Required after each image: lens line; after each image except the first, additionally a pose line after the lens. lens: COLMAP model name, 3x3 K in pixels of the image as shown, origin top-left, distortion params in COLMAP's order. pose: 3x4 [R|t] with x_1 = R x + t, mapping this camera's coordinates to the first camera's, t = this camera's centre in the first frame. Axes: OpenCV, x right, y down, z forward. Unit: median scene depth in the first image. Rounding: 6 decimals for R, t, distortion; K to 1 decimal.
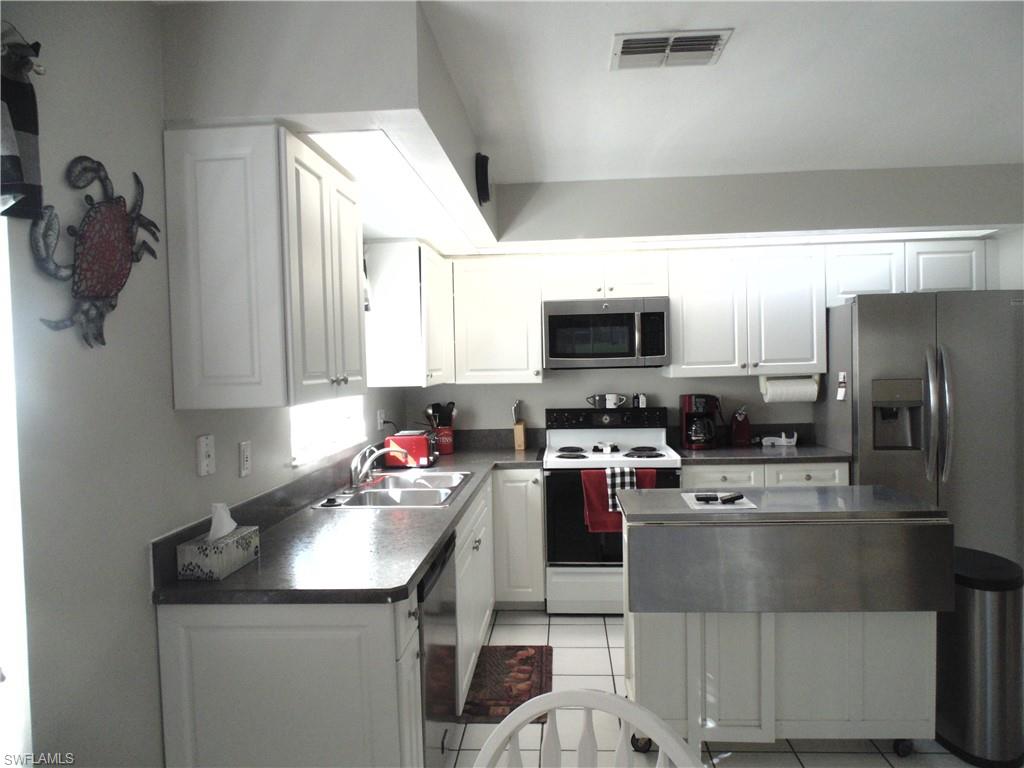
lens RADIAL K [[691.5, 0, 512.0], [0, 691.5, 384.0], [0, 0, 1]] dist [-0.005630, 0.000066]
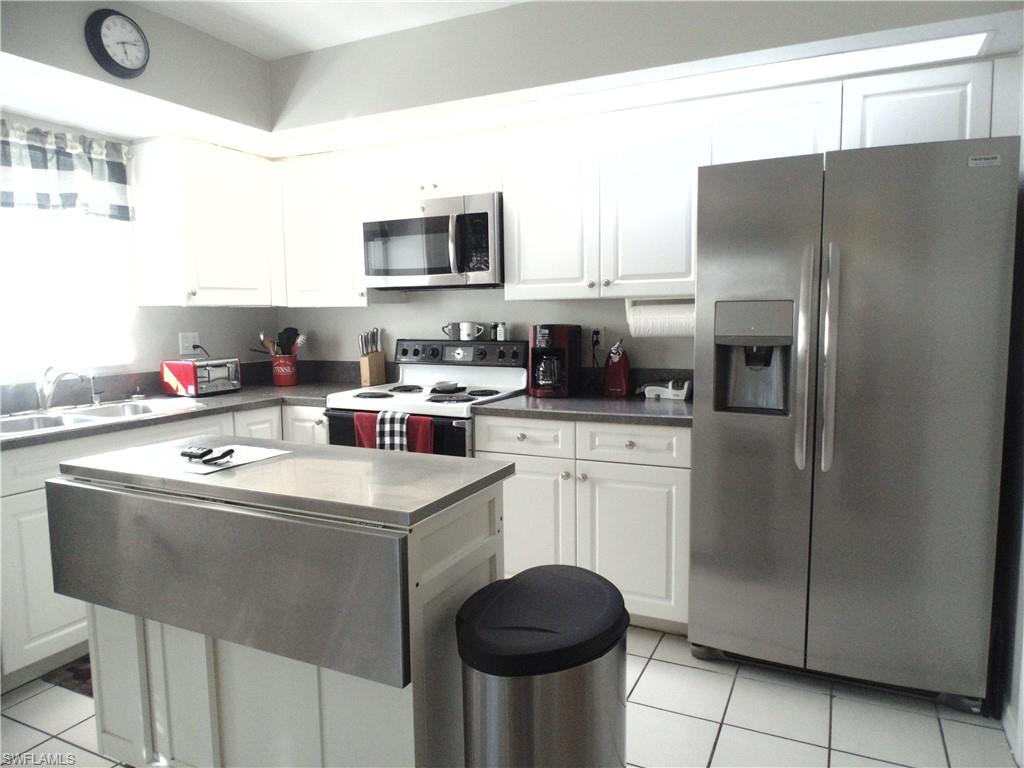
lens RADIAL K [[691.5, 0, 512.0], [0, 691.5, 384.0], [0, 0, 1]] dist [-0.005630, 0.000066]
pose [[0.927027, 0.051825, -0.371396, 0.521819], [-0.021549, 0.996130, 0.085214, 0.017017], [0.374375, -0.070992, 0.924556, 0.294003]]
